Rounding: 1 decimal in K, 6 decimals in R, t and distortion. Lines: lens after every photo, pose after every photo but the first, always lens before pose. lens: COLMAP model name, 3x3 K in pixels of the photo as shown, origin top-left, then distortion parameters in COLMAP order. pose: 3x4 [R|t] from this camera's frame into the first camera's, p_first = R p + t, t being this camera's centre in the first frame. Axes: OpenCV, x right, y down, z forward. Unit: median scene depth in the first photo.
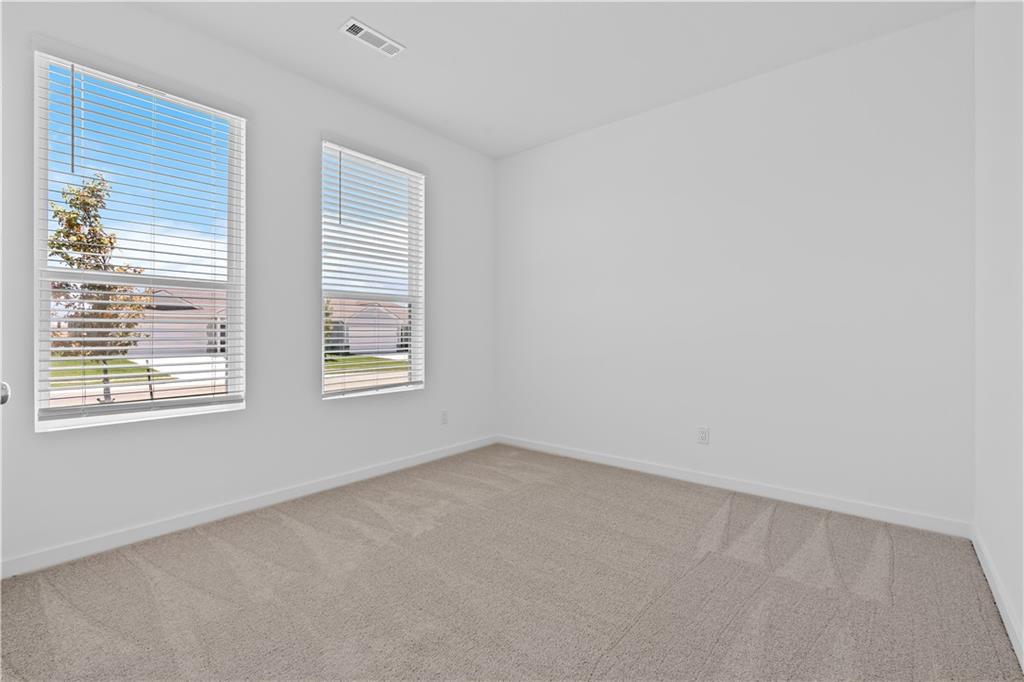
lens RADIAL K [[468.4, 0, 505.3], [0, 468.4, 336.2], [0, 0, 1]] dist [0.004816, 0.000859]
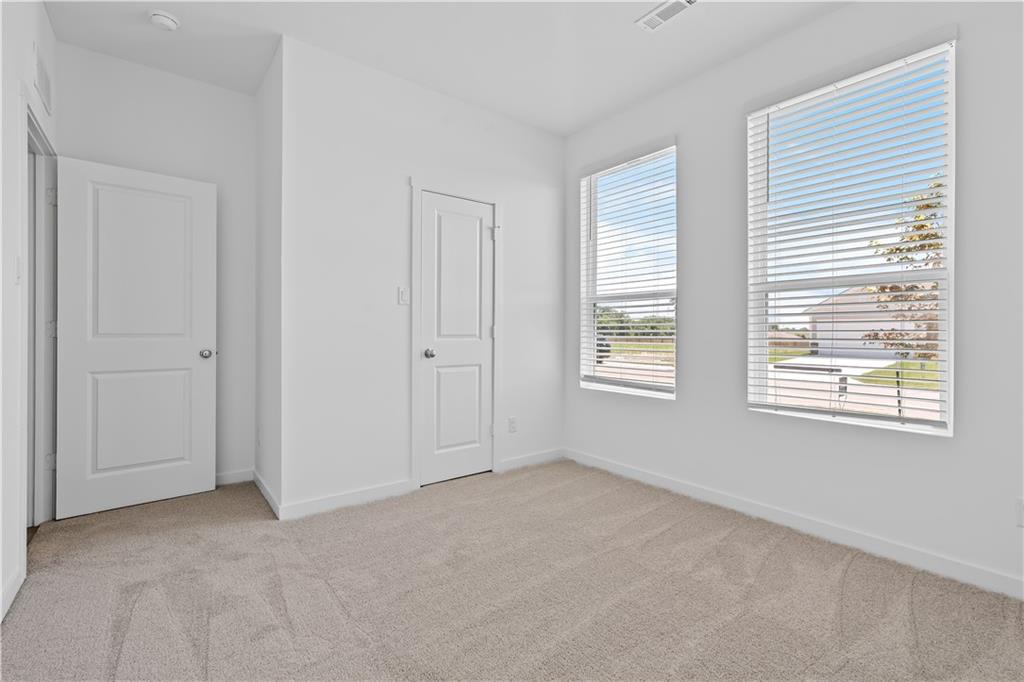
lens RADIAL K [[468.4, 0, 511.6], [0, 468.4, 338.9], [0, 0, 1]] dist [0.004816, 0.000859]
pose [[-0.210795, 0.011796, -0.977459, 0.604018], [-0.011479, 0.999828, 0.014541, -0.005122], [0.977463, 0.014285, -0.210624, 0.806192]]
